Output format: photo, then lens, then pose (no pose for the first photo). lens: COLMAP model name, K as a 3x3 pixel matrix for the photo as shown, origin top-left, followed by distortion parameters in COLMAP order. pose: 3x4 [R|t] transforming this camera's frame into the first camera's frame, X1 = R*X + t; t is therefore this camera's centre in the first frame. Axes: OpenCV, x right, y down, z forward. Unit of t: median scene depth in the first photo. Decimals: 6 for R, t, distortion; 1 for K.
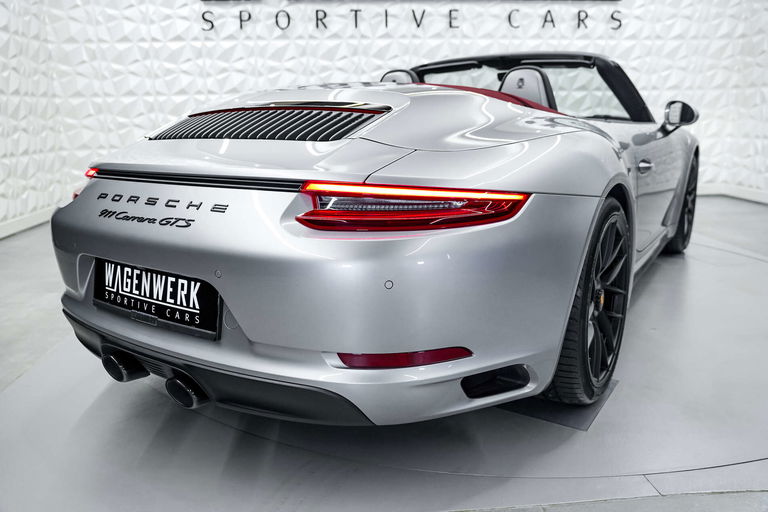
lens RADIAL K [[612.1, 0, 400.5], [0, 612.1, 252.4], [0, 0, 1]] dist [-0.086639, 0.066834]
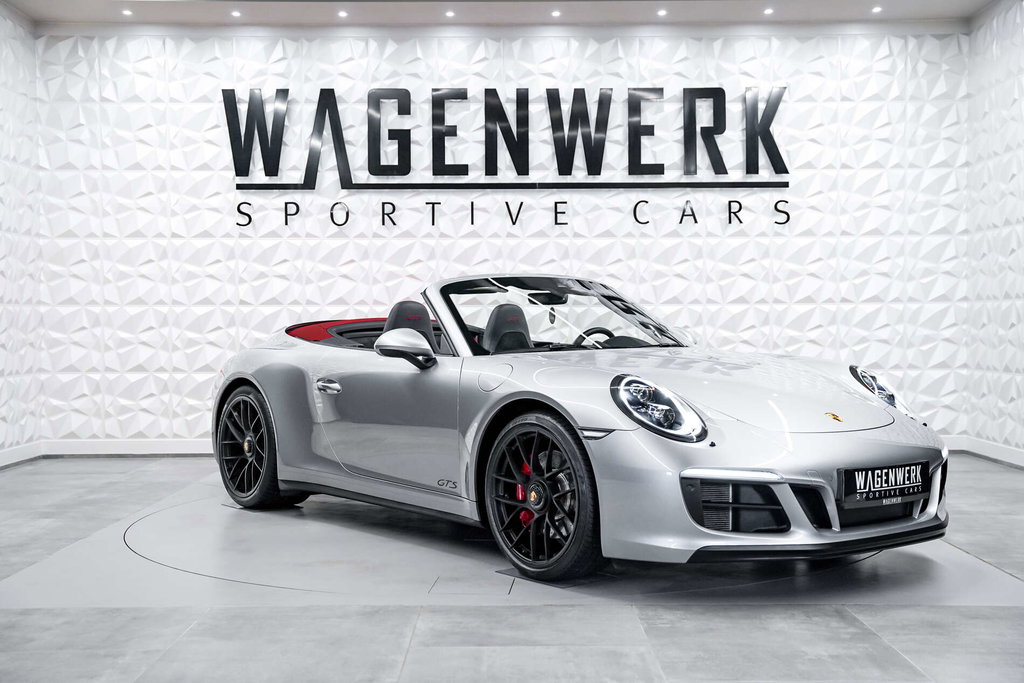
lens RADIAL K [[1207.4, 0, 507.0], [0, 1207.4, 339.9], [0, 0, 1]] dist [0.032384, 0.000000]
pose [[0.999313, 0.012608, -0.034865, 0.078863], [-0.019691, 0.977297, -0.210955, 0.101834], [0.031413, 0.211497, 0.976874, -0.493432]]
